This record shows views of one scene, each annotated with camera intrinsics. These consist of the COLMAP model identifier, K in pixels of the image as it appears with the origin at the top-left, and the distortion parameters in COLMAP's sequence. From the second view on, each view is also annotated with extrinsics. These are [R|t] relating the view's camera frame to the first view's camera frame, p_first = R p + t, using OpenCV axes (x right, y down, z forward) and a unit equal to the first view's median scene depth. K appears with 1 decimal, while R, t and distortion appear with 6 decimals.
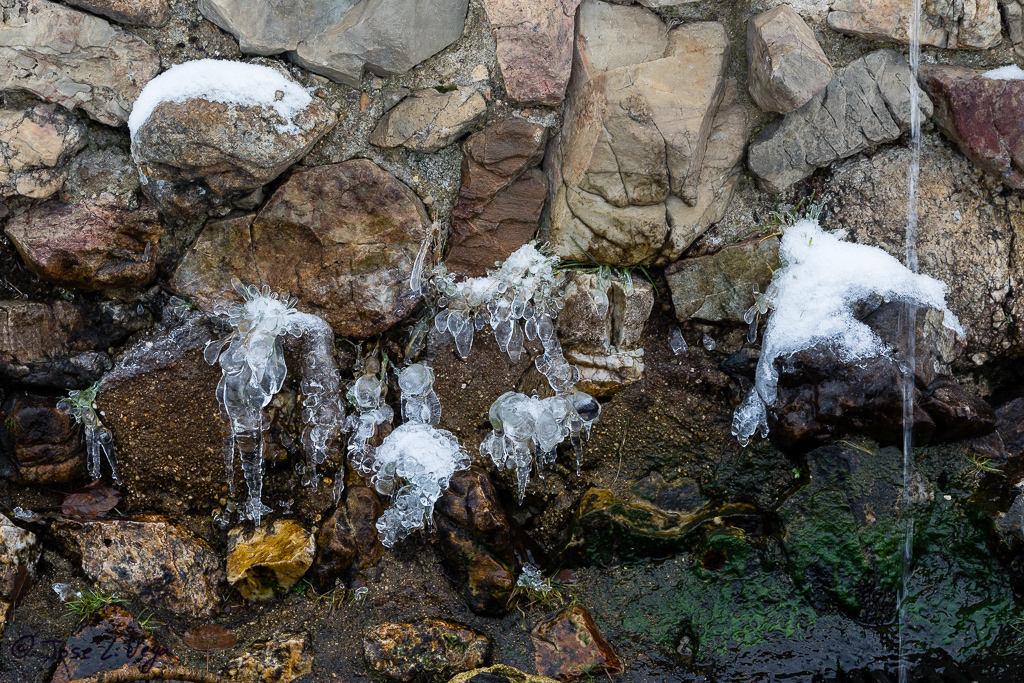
lens RADIAL K [[1769.6, 0, 513.9], [0, 1769.6, 342.5], [0, 0, 1]] dist [-0.014931, 0.000000]
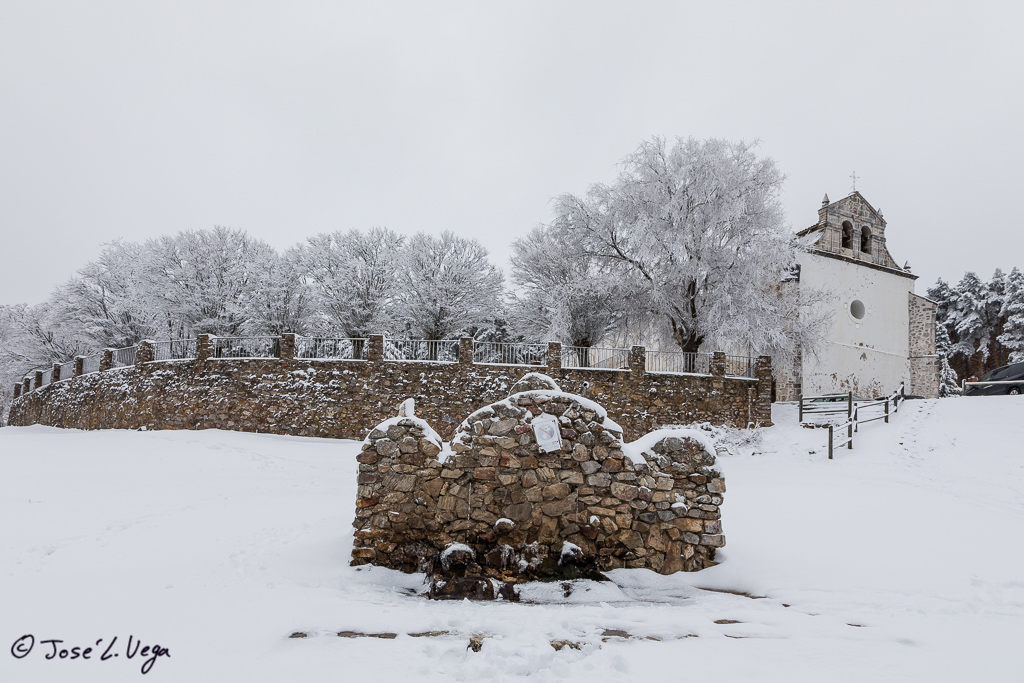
lens RADIAL K [[700.0, 0, 511.9], [0, 700.0, 348.7], [0, 0, 1]] dist [-0.026599, 0.003292]
pose [[0.995525, 0.076210, 0.055876, -0.390202], [-0.042331, 0.888284, -0.457339, 0.714634], [-0.084487, 0.452927, 0.887535, -2.629144]]
